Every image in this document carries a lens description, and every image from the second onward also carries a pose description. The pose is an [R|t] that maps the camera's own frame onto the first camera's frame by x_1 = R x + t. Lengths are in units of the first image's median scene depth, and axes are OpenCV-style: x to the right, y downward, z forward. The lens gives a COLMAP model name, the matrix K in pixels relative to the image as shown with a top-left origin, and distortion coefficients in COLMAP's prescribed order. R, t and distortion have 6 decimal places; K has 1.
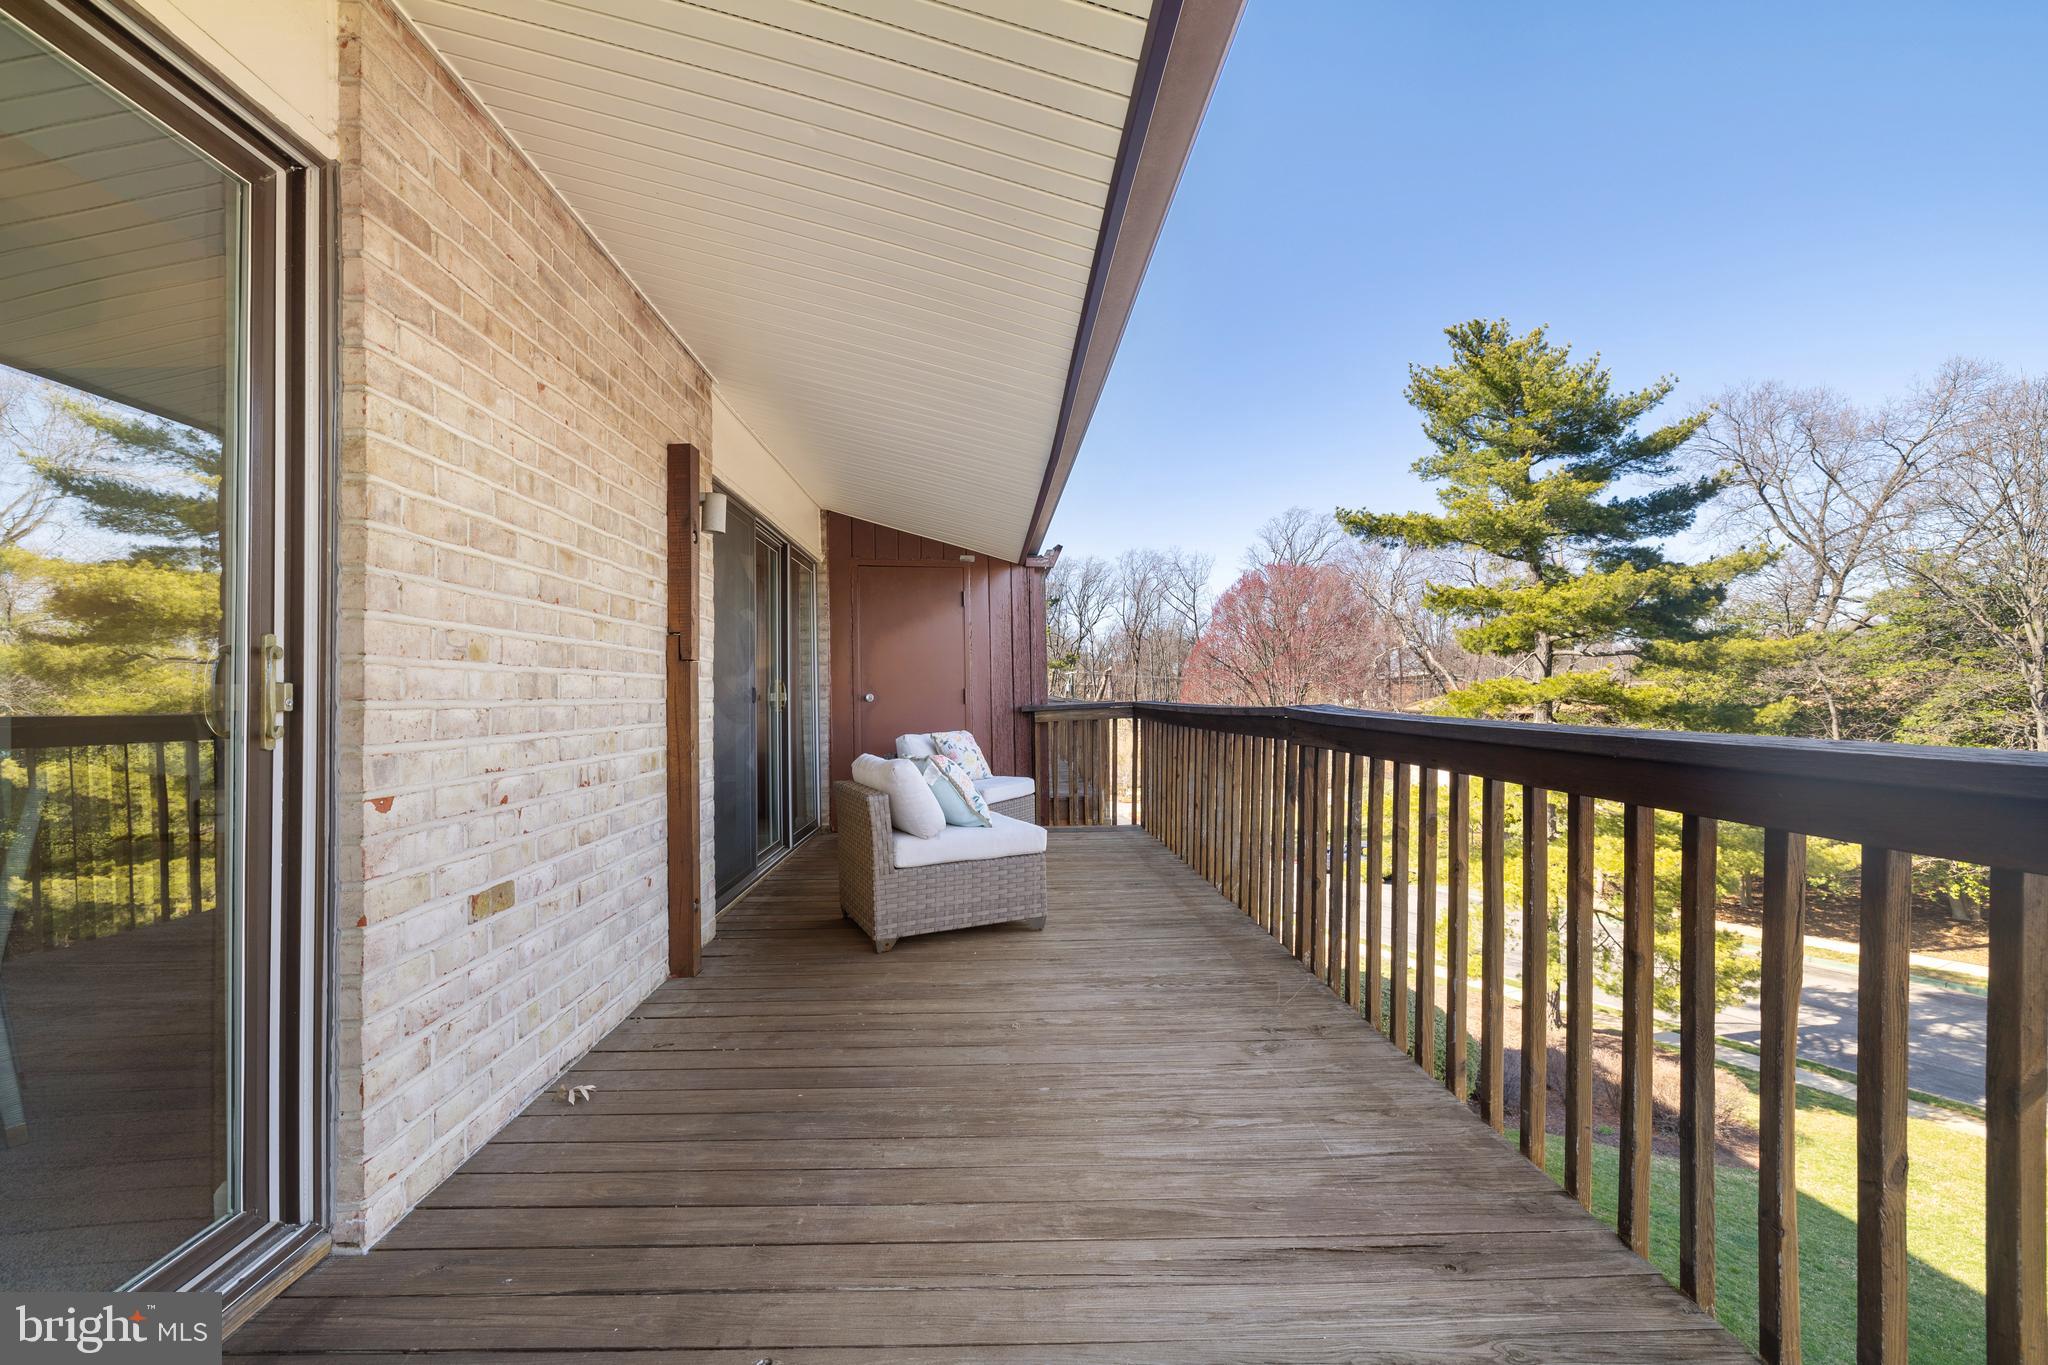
lens RADIAL K [[880.5, 0, 1022.5], [0, 880.5, 696.7], [0, 0, 1]] dist [-0.000821, 0.000957]
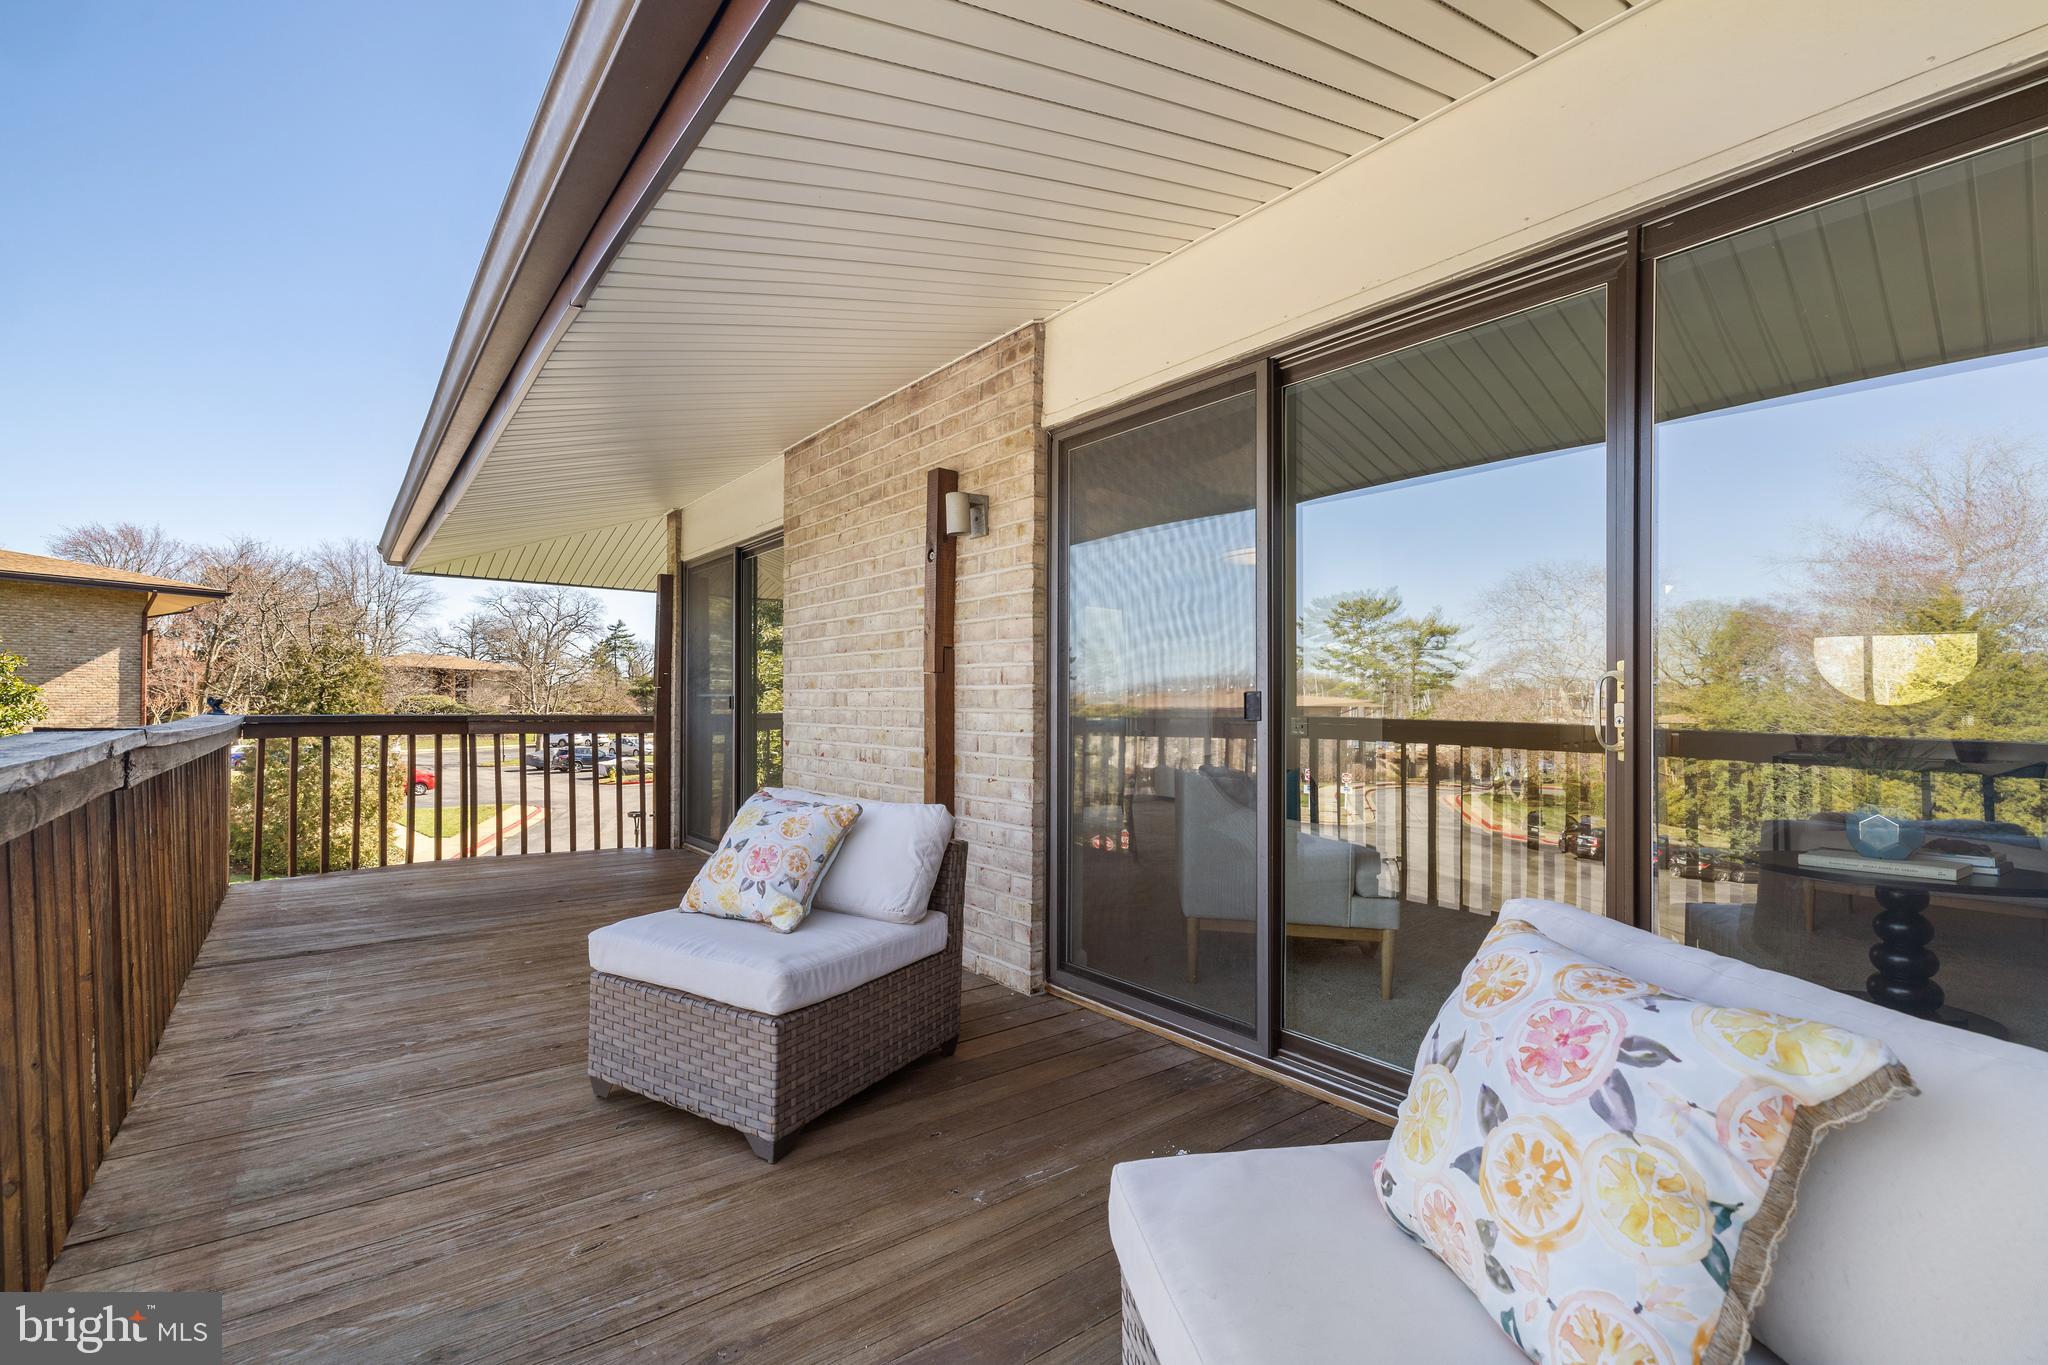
lens RADIAL K [[880.5, 0, 1021.8], [0, 880.5, 697.3], [0, 0, 1]] dist [-0.000821, 0.000957]
pose [[-0.805842, -0.001426, -0.592128, 0.210876], [0.000123, 0.999997, -0.002575, -0.009753], [0.592130, -0.002148, -0.805839, 2.407319]]
